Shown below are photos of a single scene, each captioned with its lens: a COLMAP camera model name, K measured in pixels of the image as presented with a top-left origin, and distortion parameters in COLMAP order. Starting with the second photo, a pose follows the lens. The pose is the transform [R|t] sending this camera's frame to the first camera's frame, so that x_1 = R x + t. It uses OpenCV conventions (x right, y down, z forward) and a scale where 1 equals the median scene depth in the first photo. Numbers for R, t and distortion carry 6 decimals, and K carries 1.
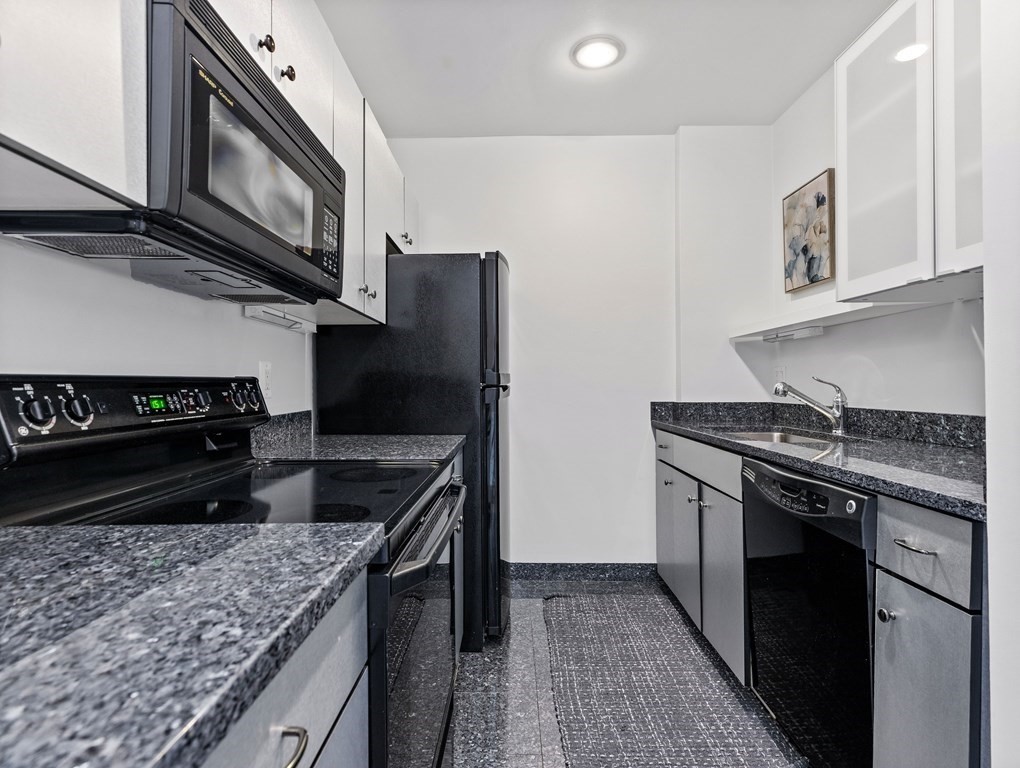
lens RADIAL K [[520.5, 0, 510.6], [0, 520.5, 382.2], [0, 0, 1]] dist [0.004769, 0.000405]
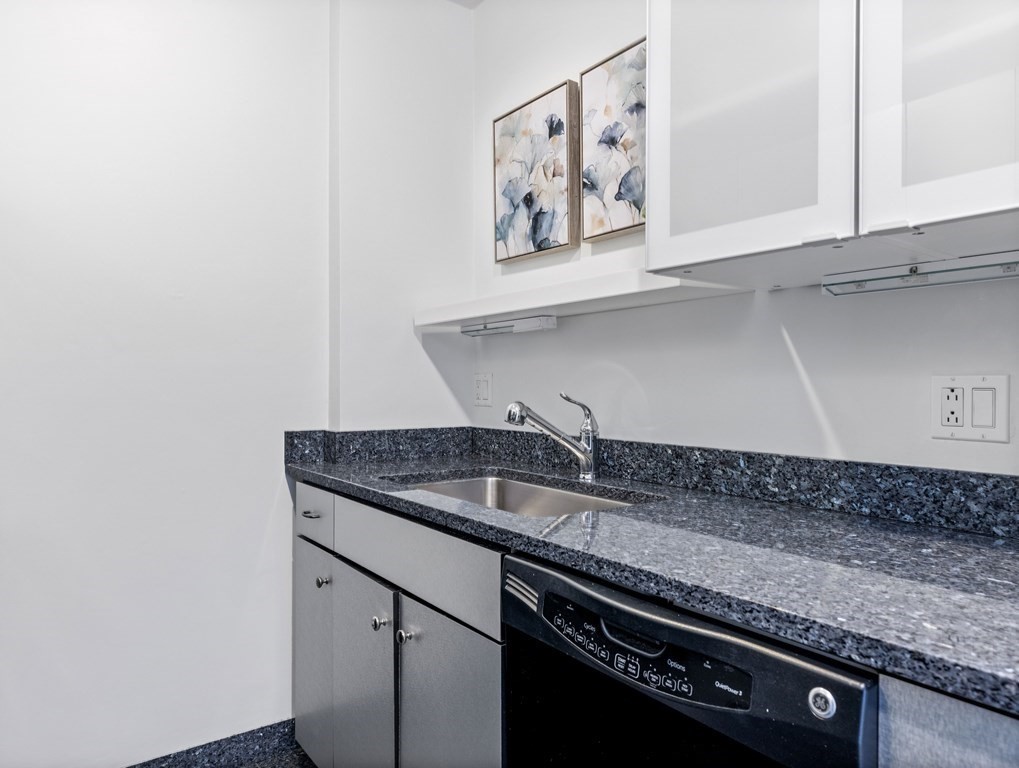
lens RADIAL K [[638.9, 0, 508.6], [0, 638.9, 383.7], [0, 0, 1]] dist [0.009236, -0.000162]
pose [[0.790601, 0.006903, 0.612292, 0.051855], [-0.009349, 0.999956, 0.000798, -0.021891], [-0.612260, -0.006356, 0.790631, 0.415696]]
